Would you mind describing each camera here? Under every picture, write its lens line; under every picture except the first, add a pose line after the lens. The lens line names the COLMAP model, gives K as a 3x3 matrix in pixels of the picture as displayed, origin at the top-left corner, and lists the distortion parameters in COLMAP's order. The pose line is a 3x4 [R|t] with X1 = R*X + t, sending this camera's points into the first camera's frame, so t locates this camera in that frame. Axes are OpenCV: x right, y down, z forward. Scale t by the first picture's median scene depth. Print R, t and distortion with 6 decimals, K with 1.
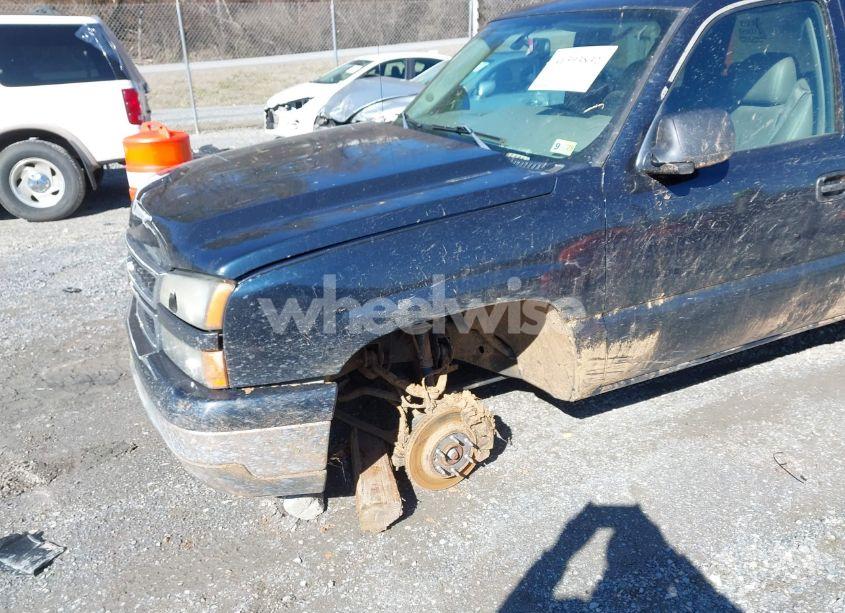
lens RADIAL K [[656.7, 0, 426.3], [0, 656.7, 332.9], [0, 0, 1]] dist [0.000285, -0.008338]
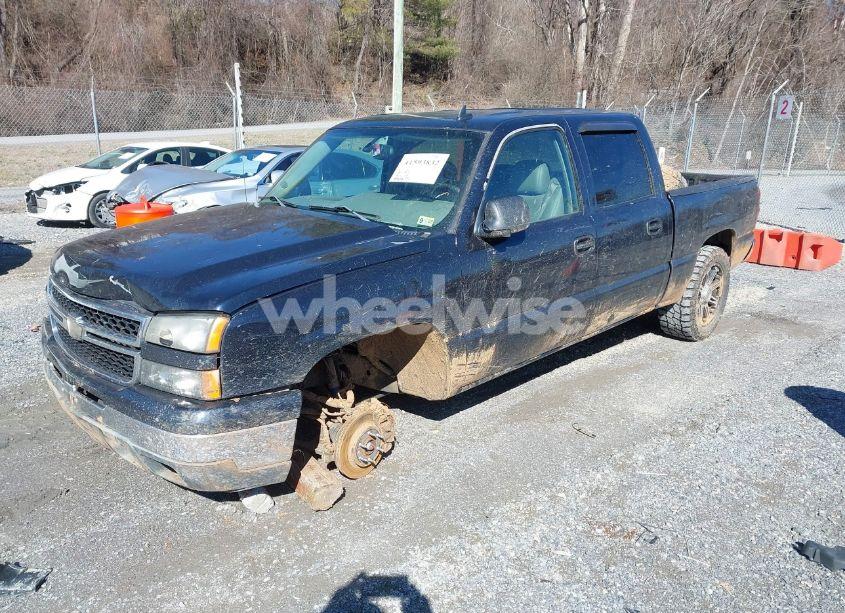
lens RADIAL K [[646.4, 0, 422.9], [0, 646.4, 331.9], [0, 0, 1]] dist [0.119835, -0.185094]
pose [[0.931655, -0.061611, 0.358083, -0.323190], [0.106358, 0.988594, -0.106627, 0.111600], [-0.347429, 0.137425, 0.927581, -0.293976]]
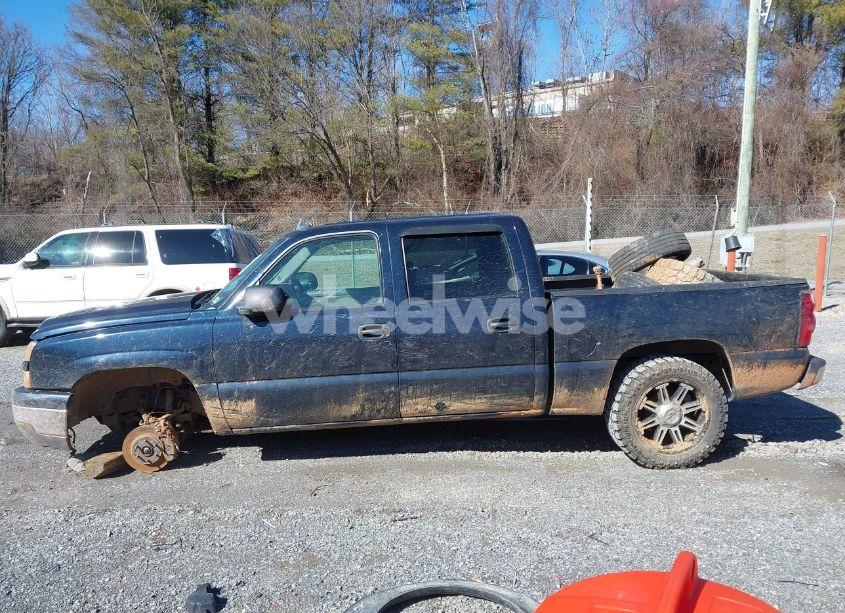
lens RADIAL K [[646.4, 0, 422.9], [0, 646.4, 331.9], [0, 0, 1]] dist [0.119835, -0.185094]
pose [[0.931328, 0.067896, -0.357796, 1.504407], [-0.160748, 0.958220, -0.236587, 0.183484], [0.326784, 0.277856, 0.903332, -0.580209]]
